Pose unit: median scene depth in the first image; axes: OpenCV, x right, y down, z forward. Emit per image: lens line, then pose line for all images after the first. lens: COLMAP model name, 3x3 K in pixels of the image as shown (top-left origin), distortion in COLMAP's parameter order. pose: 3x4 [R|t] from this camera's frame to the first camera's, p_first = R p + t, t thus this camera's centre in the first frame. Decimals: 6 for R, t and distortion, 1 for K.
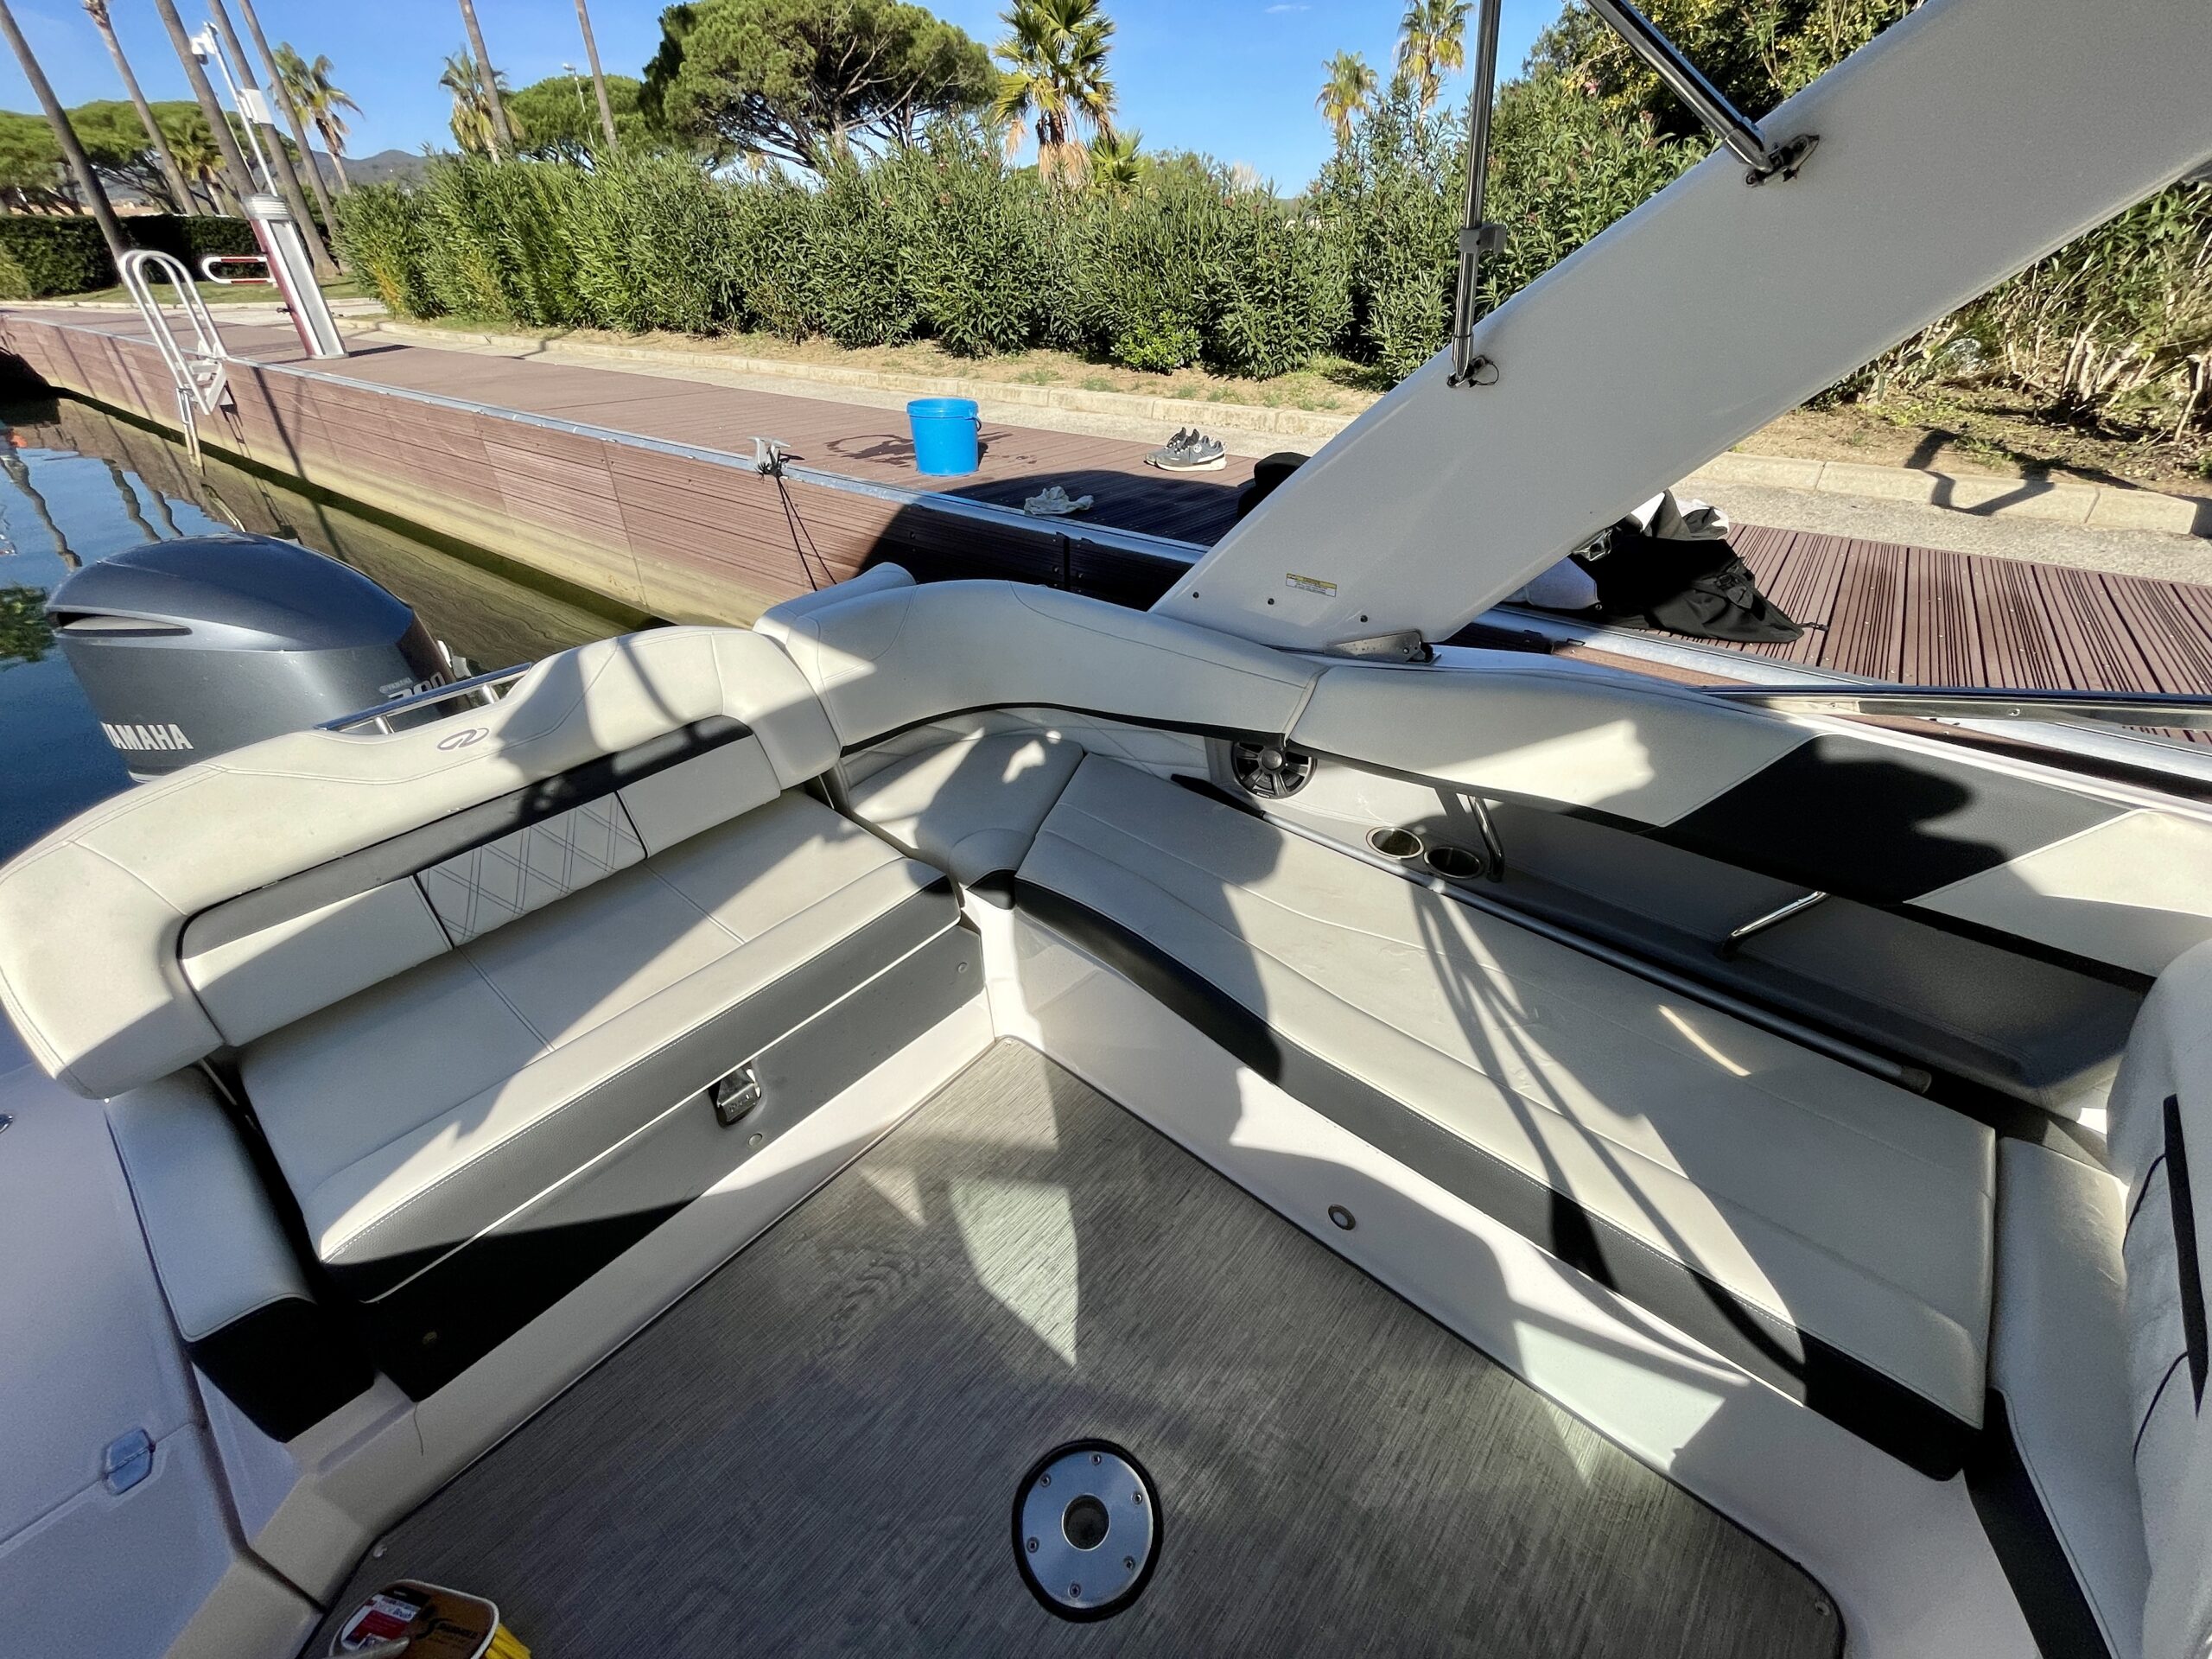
lens RADIAL K [[953.7, 0, 1114.7], [0, 953.7, 833.1], [0, 0, 1]] dist [-0.002980, 0.000556]
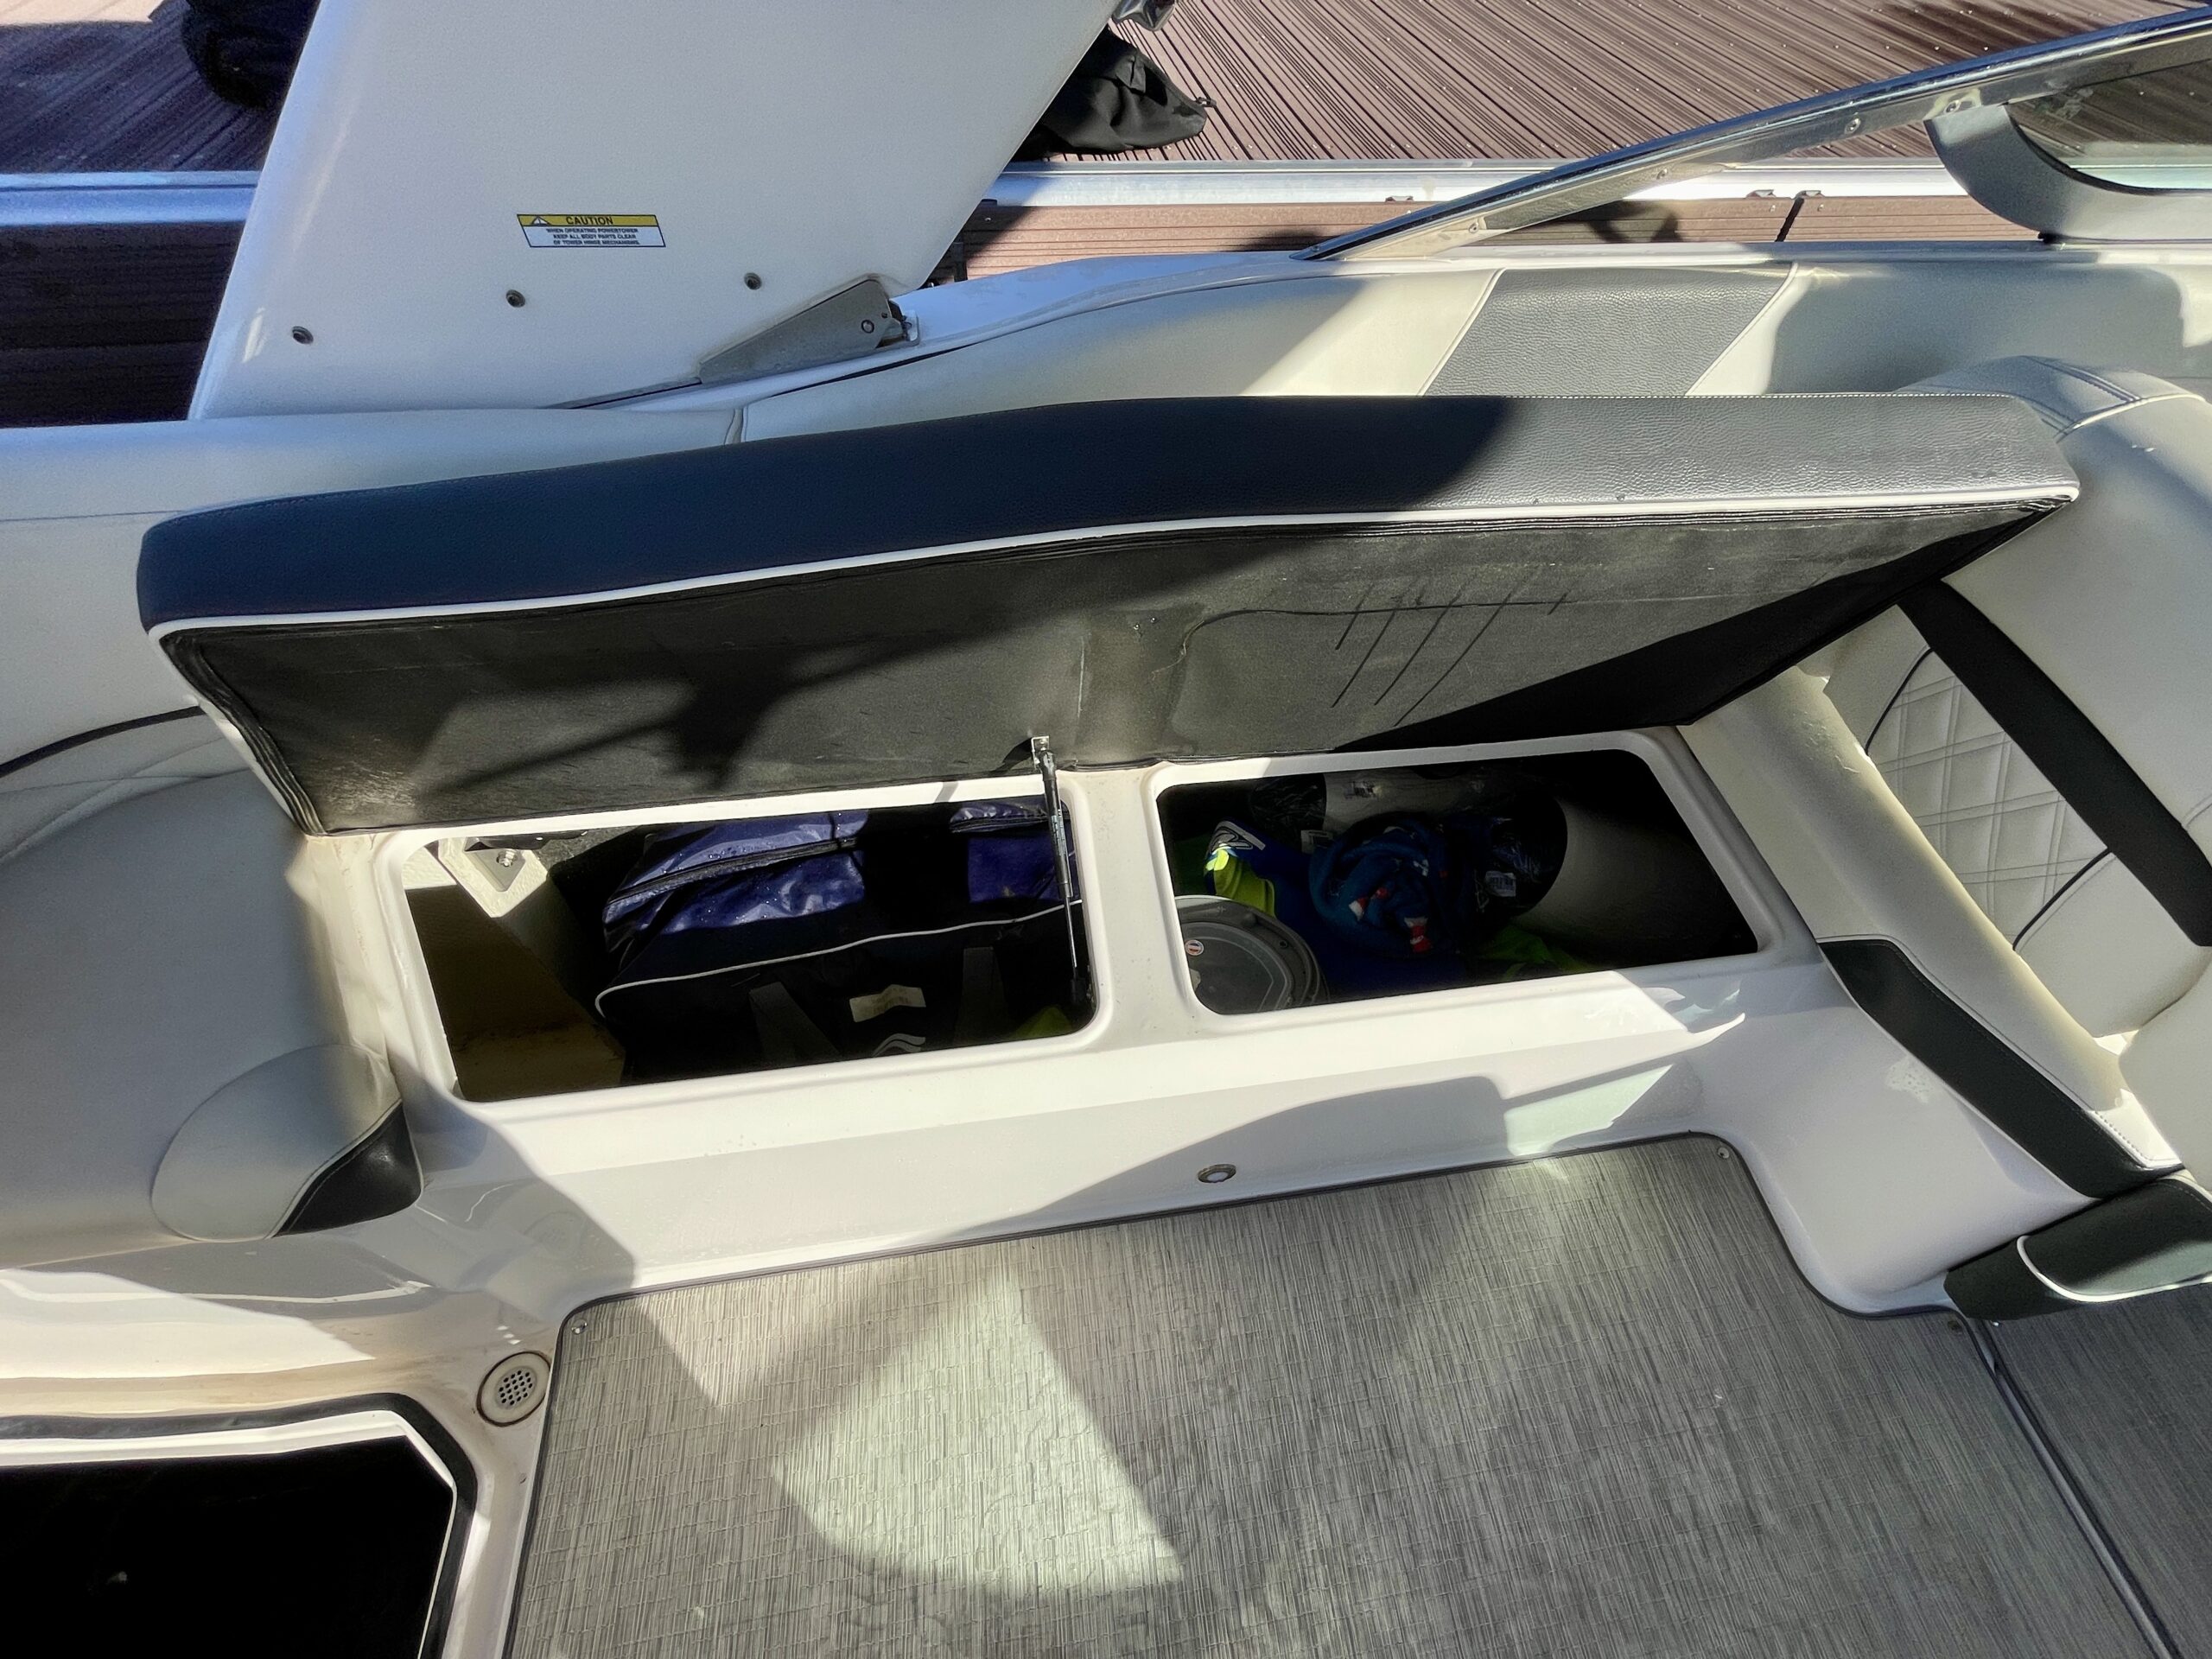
lens RADIAL K [[953.7, 0, 1114.7], [0, 953.7, 833.1], [0, 0, 1]] dist [-0.002980, 0.000556]
pose [[0.734765, -0.531183, 0.421859, 0.045384], [0.337246, 0.825671, 0.452252, -0.112363], [-0.588546, -0.190029, 0.785814, 0.360827]]
